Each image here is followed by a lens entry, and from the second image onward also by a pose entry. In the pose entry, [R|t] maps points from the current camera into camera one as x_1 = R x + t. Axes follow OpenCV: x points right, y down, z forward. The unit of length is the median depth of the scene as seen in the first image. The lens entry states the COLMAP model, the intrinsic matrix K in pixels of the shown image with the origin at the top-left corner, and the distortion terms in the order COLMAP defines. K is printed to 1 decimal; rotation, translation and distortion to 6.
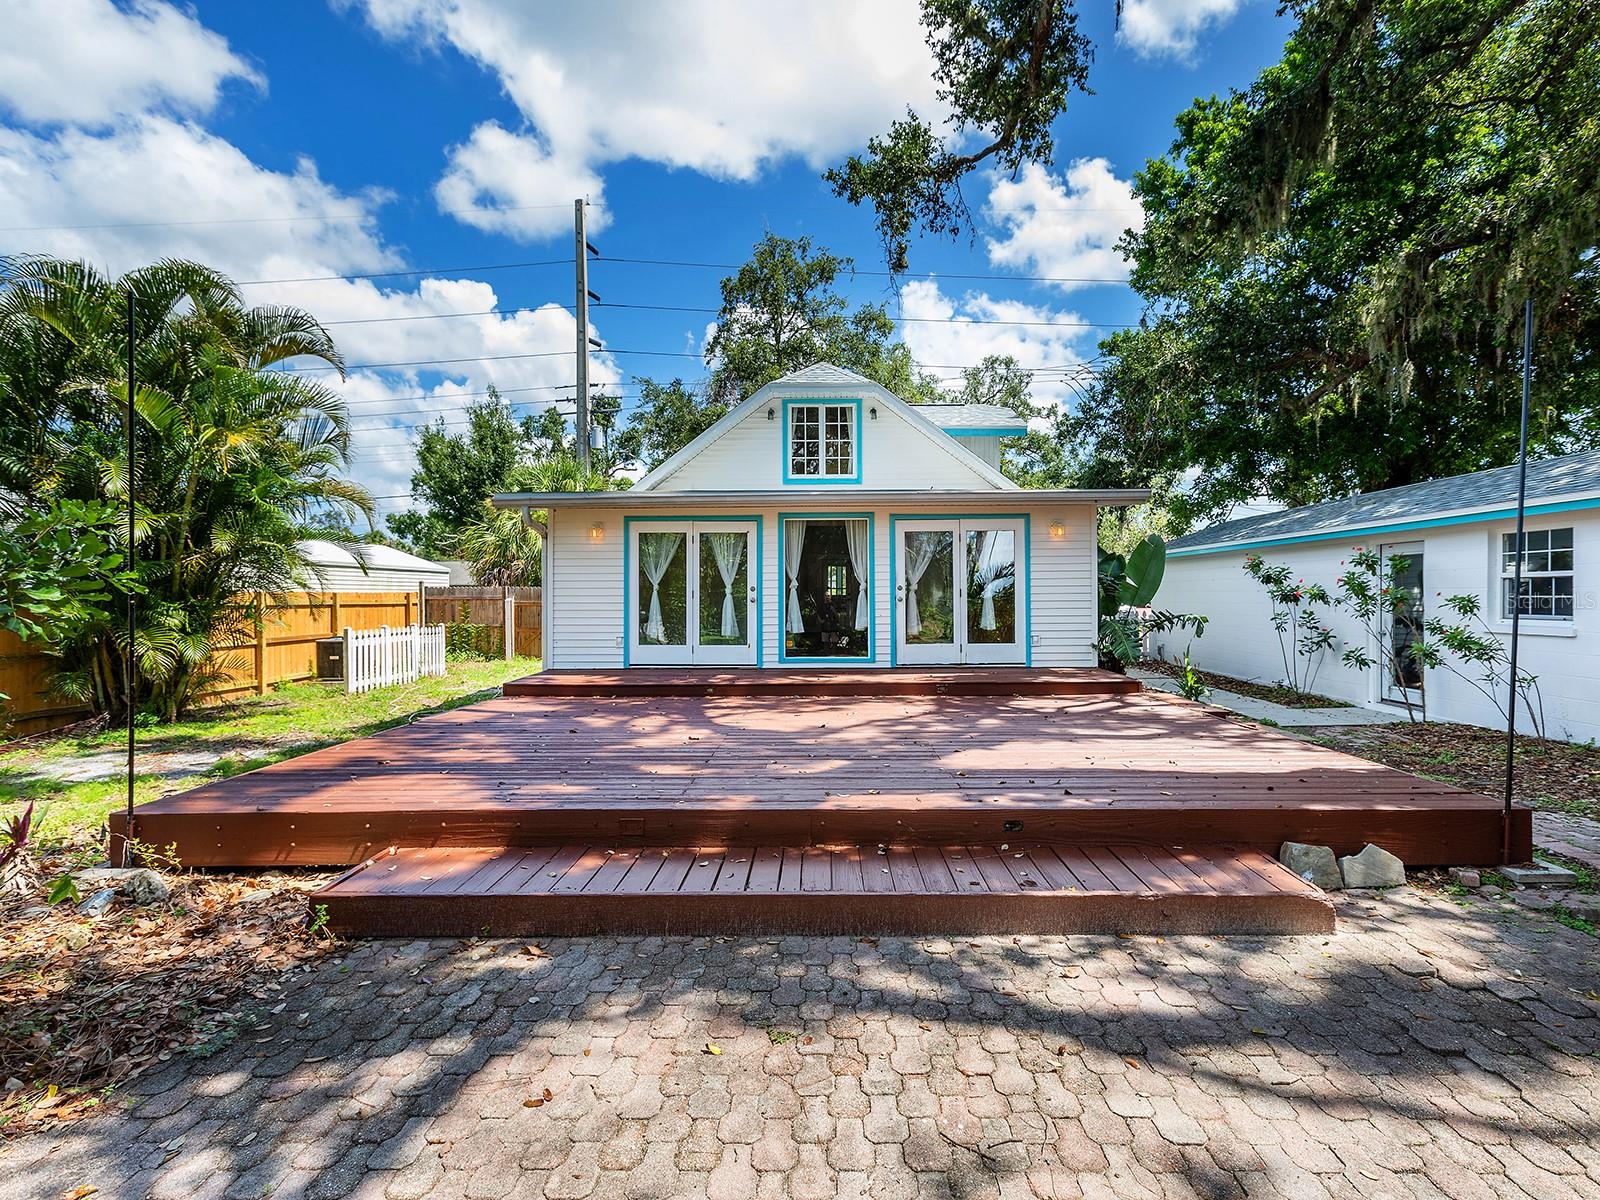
lens RADIAL K [[795.3, 0, 811.7], [0, 795.3, 597.4], [0, 0, 1]] dist [0.006189, 0.001007]
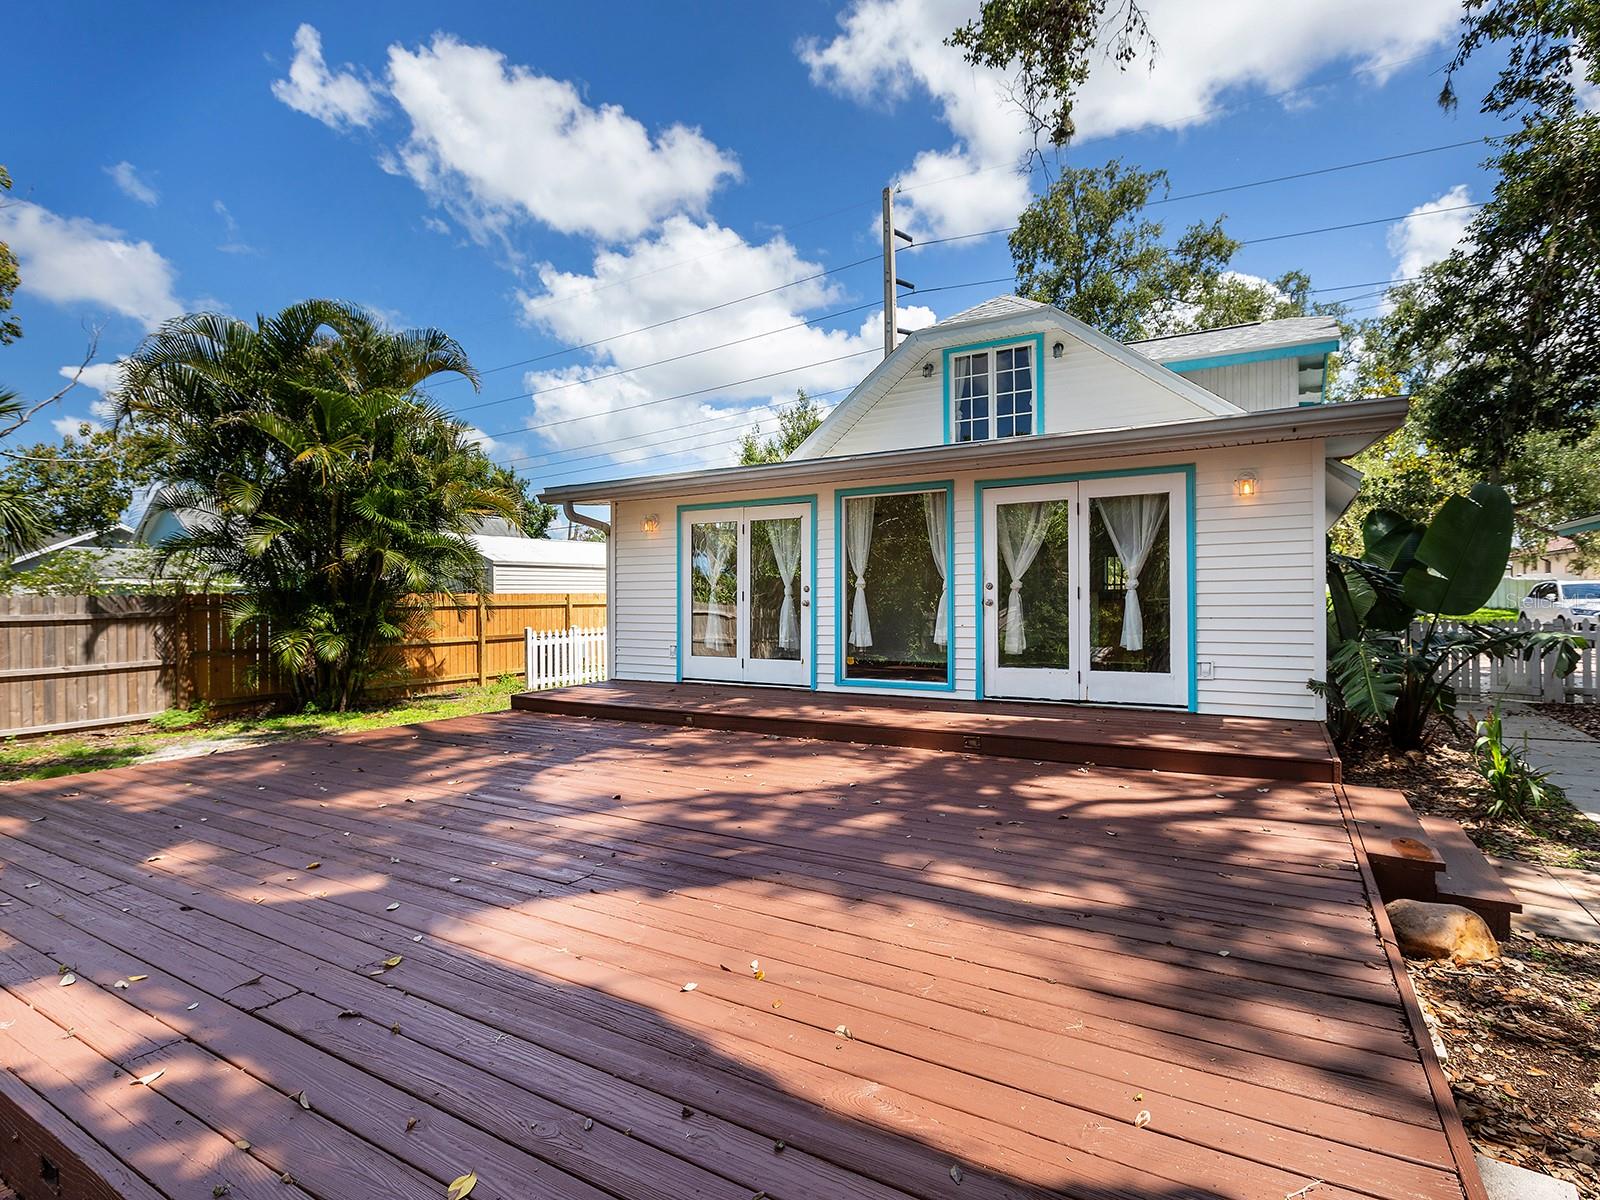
lens RADIAL K [[795.3, 0, 809.8], [0, 795.3, 597.1], [0, 0, 1]] dist [0.006189, 0.001007]
pose [[0.875154, -0.002046, -0.483841, 0.305294], [0.003871, 0.999989, 0.002773, -0.004815], [0.483829, -0.004300, 0.875152, 0.311862]]
